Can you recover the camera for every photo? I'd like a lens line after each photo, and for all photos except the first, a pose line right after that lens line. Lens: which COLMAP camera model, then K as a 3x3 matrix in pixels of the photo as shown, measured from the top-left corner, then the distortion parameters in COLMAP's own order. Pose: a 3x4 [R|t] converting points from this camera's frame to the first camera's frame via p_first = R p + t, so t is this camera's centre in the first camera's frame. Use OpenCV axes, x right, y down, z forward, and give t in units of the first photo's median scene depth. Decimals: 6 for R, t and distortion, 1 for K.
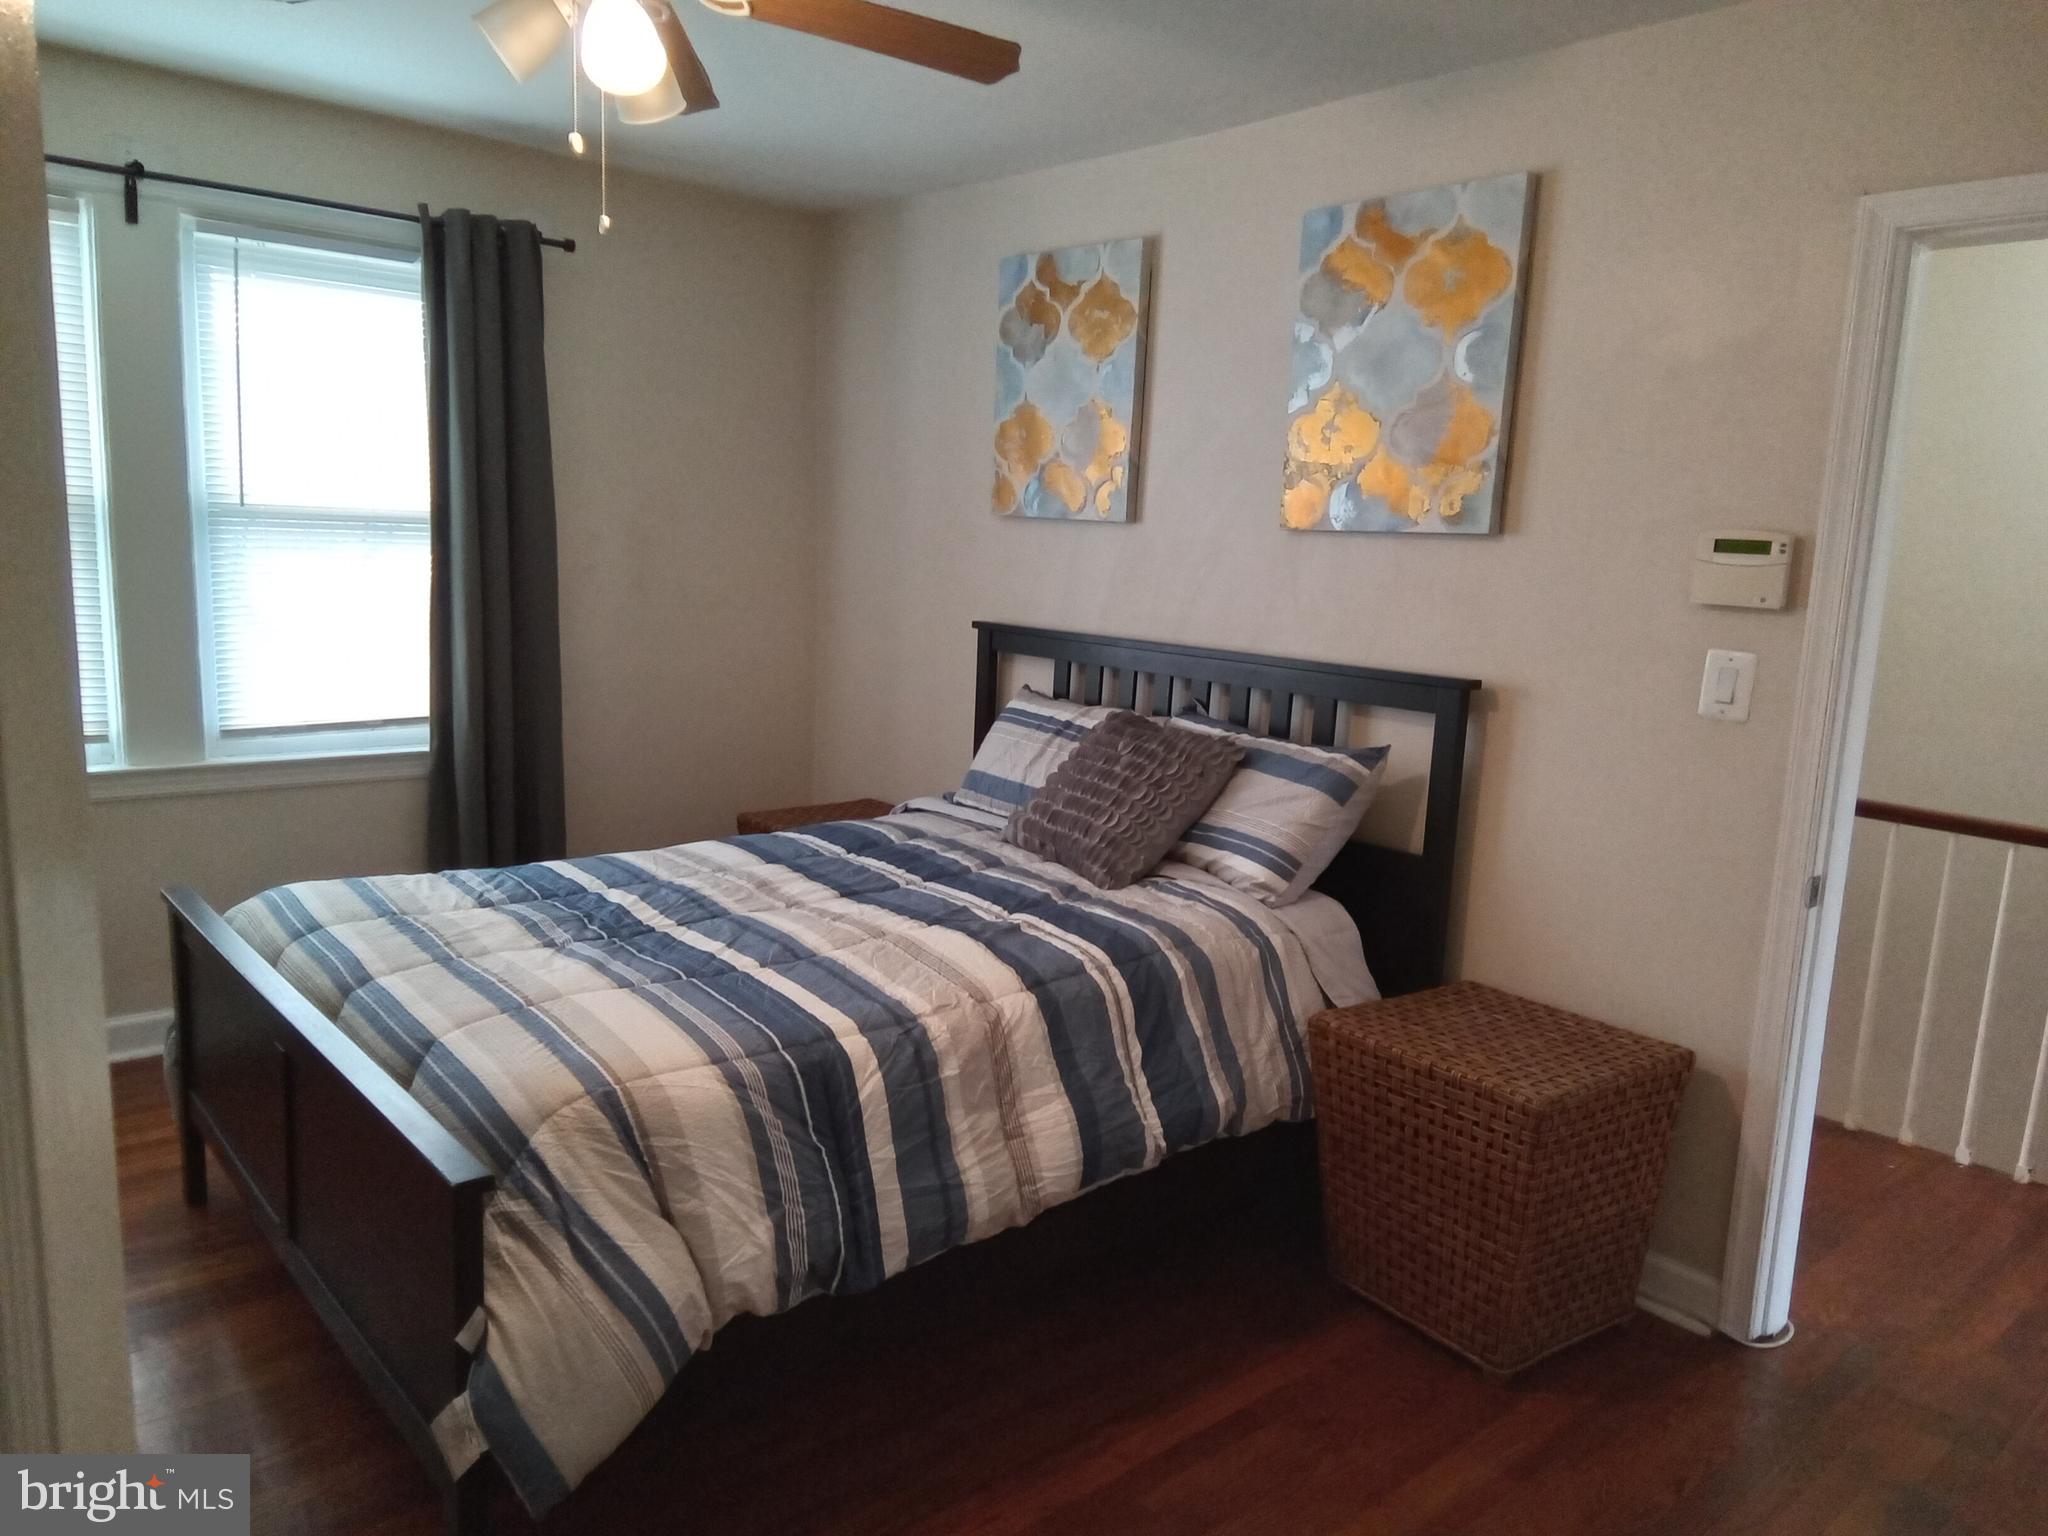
lens RADIAL K [[1407.7, 0, 1026.5], [0, 1407.7, 778.7], [0, 0, 1]] dist [0.076251, -0.101321]
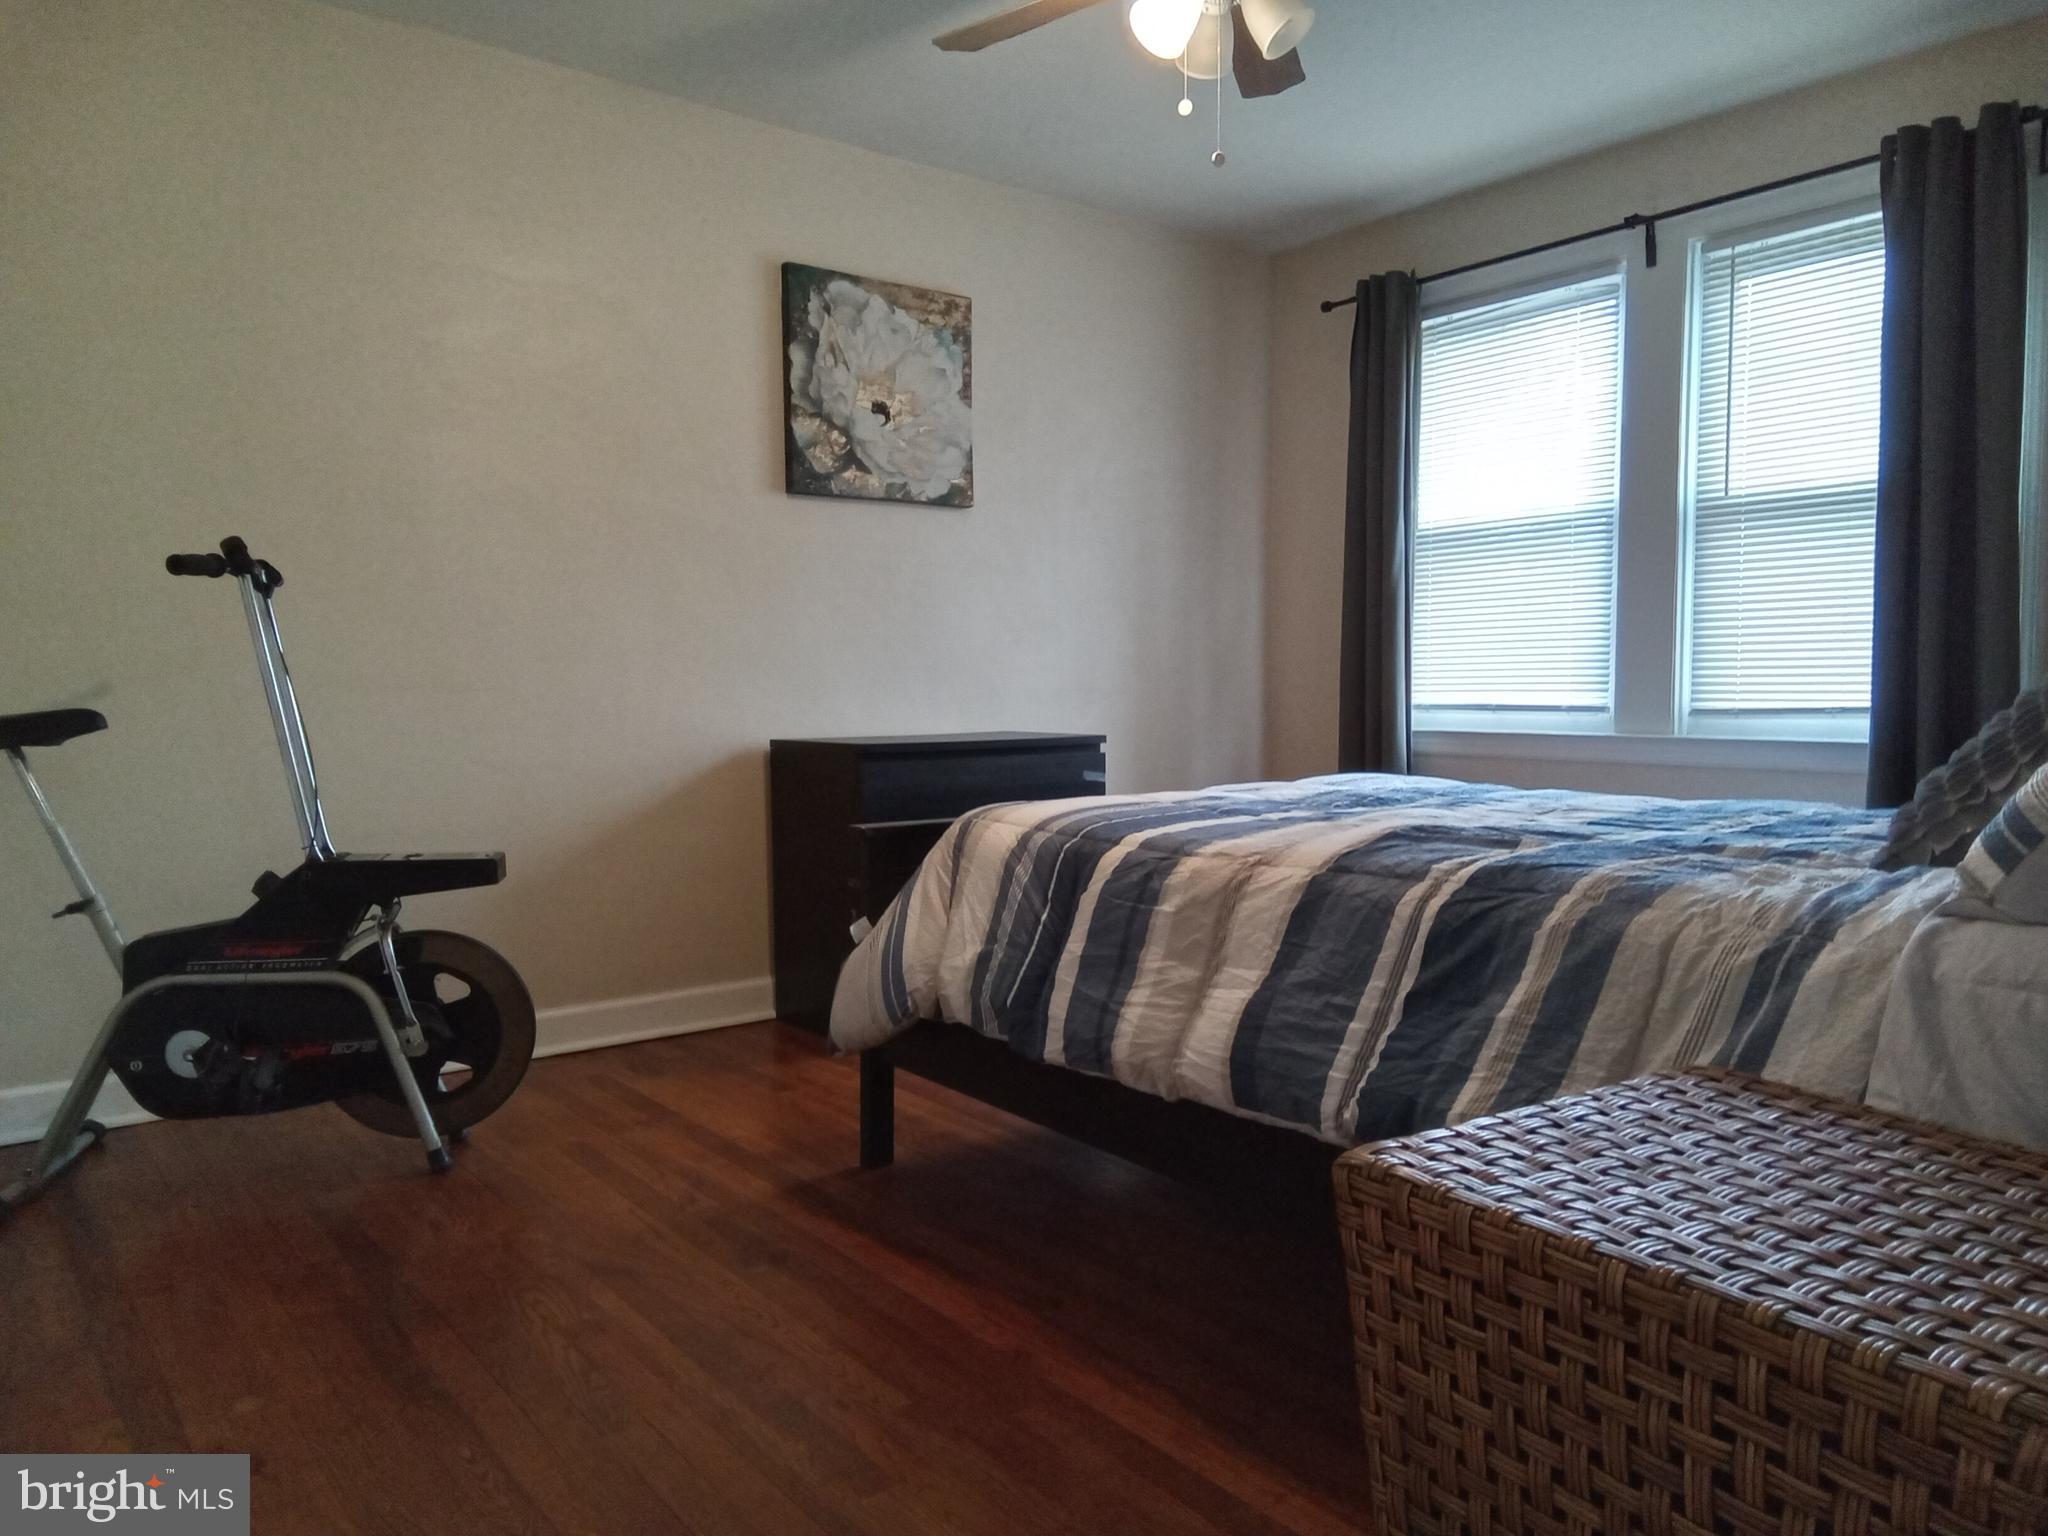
lens RADIAL K [[1417.5, 0, 1028.6], [0, 1417.5, 776.5], [0, 0, 1]] dist [0.072294, -0.093131]
pose [[-0.044885, 0.024752, -0.998685, 0.694492], [-0.169480, 0.985013, 0.032030, 0.084725], [0.984511, 0.170695, -0.040017, 0.732641]]
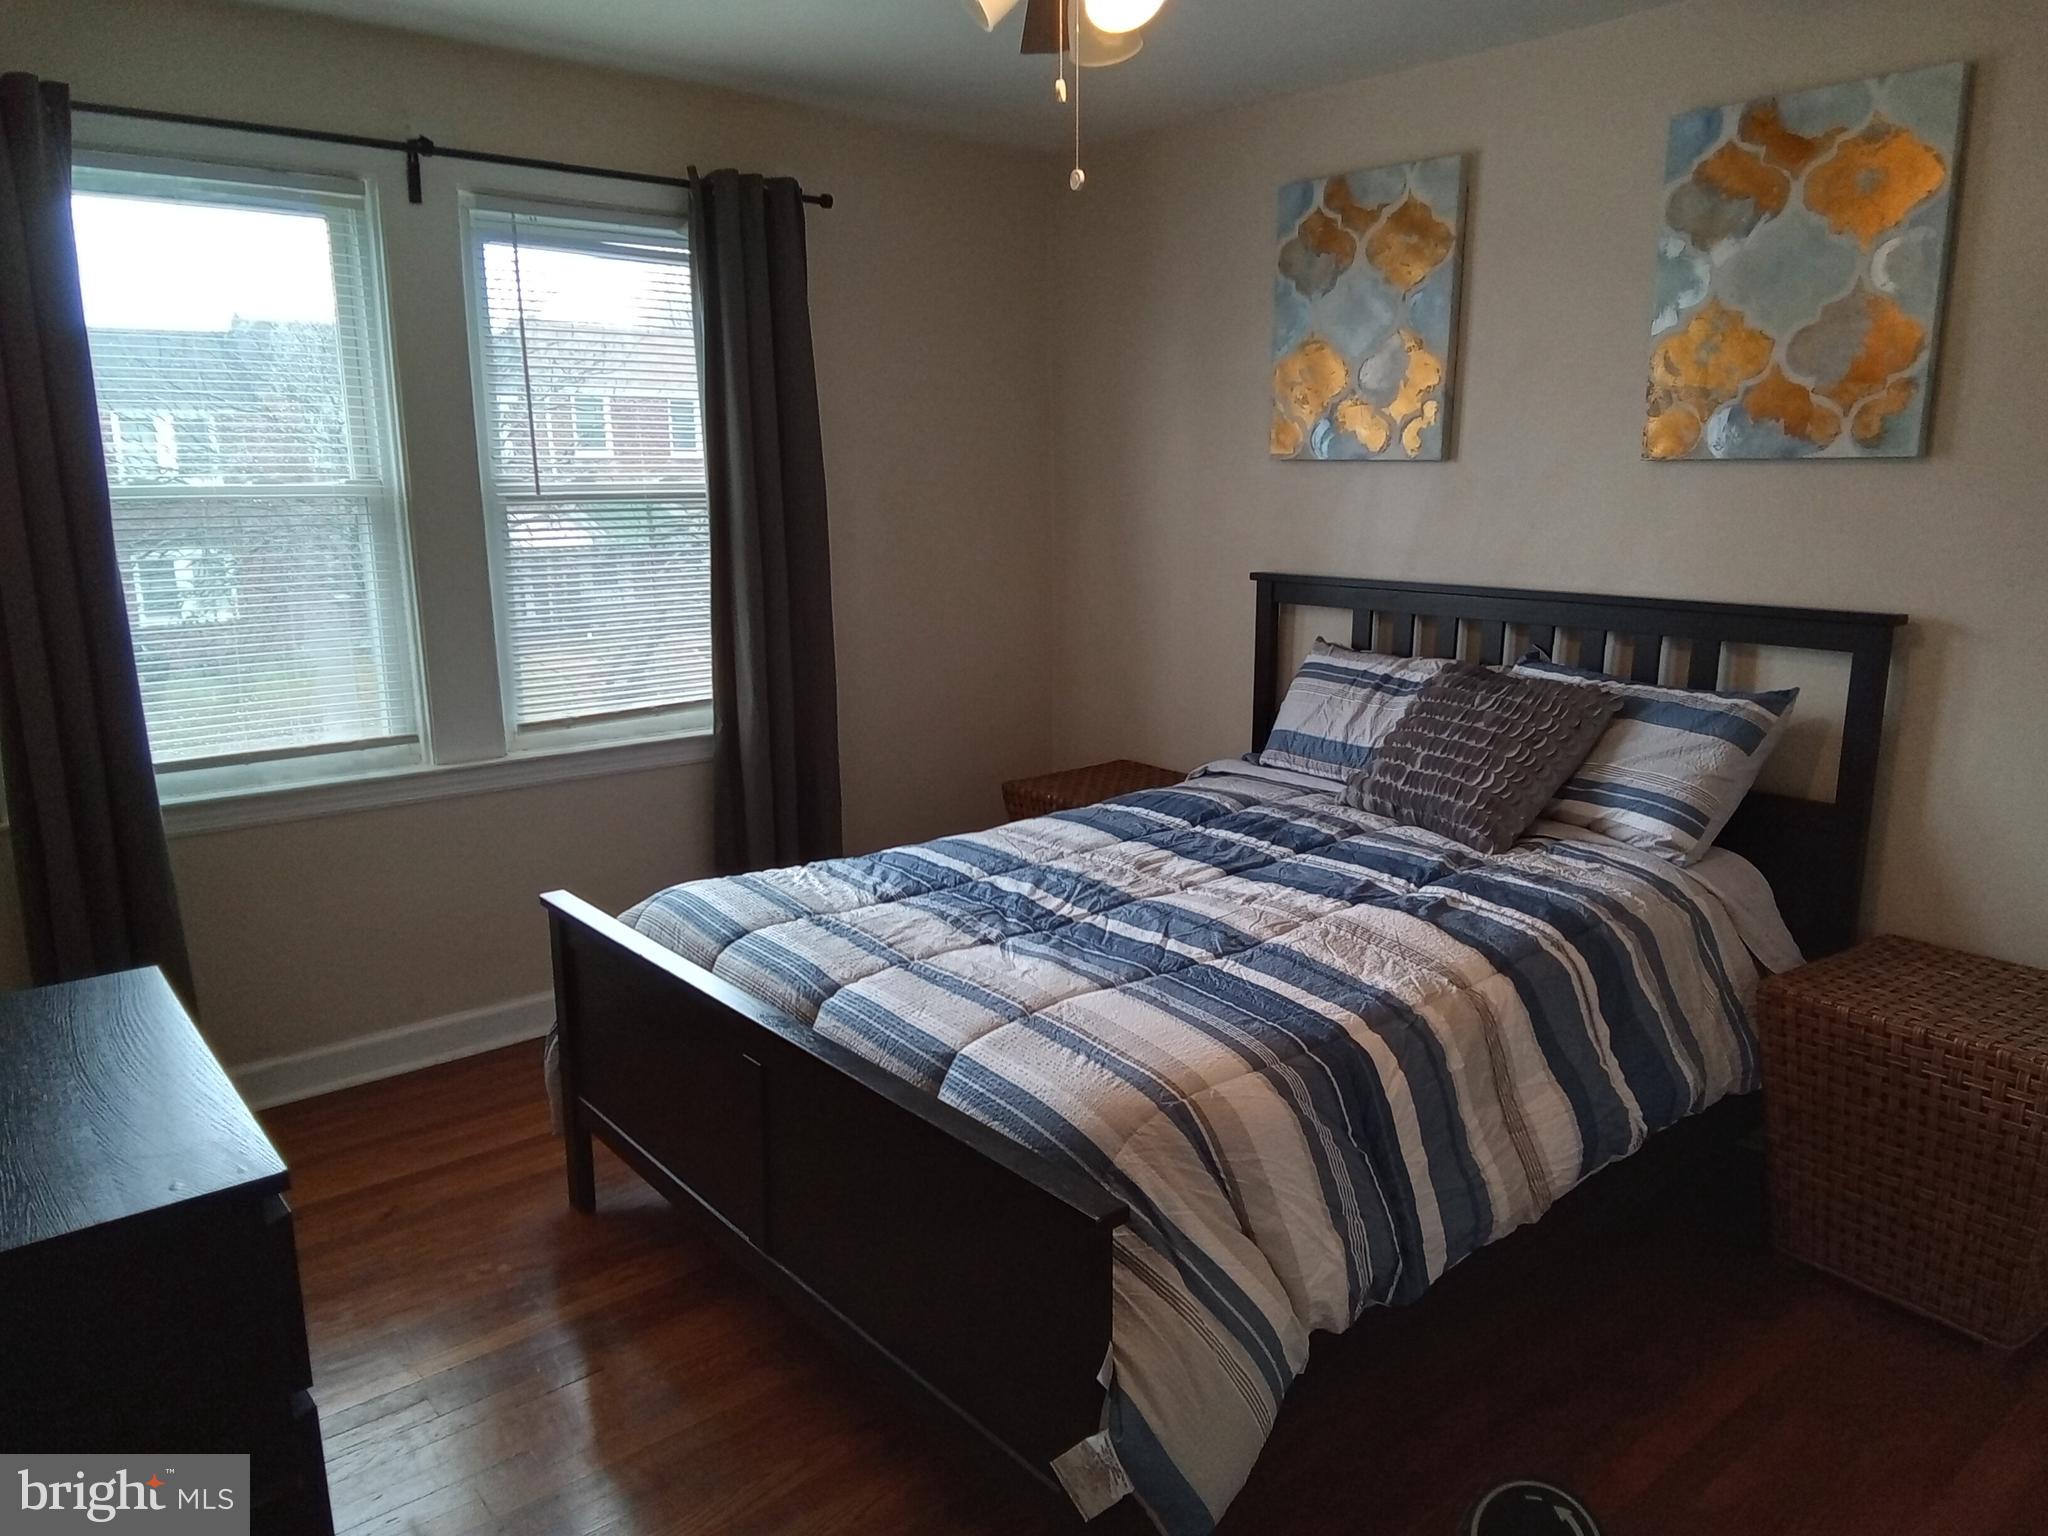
lens RADIAL K [[1417.5, 0, 1028.6], [0, 1417.5, 776.5], [0, 0, 1]] dist [0.072294, -0.093131]
pose [[0.998442, -0.044369, -0.033845, -0.235253], [0.045771, 0.998075, 0.041841, -0.029966], [0.031923, -0.043325, 0.998551, 0.035431]]
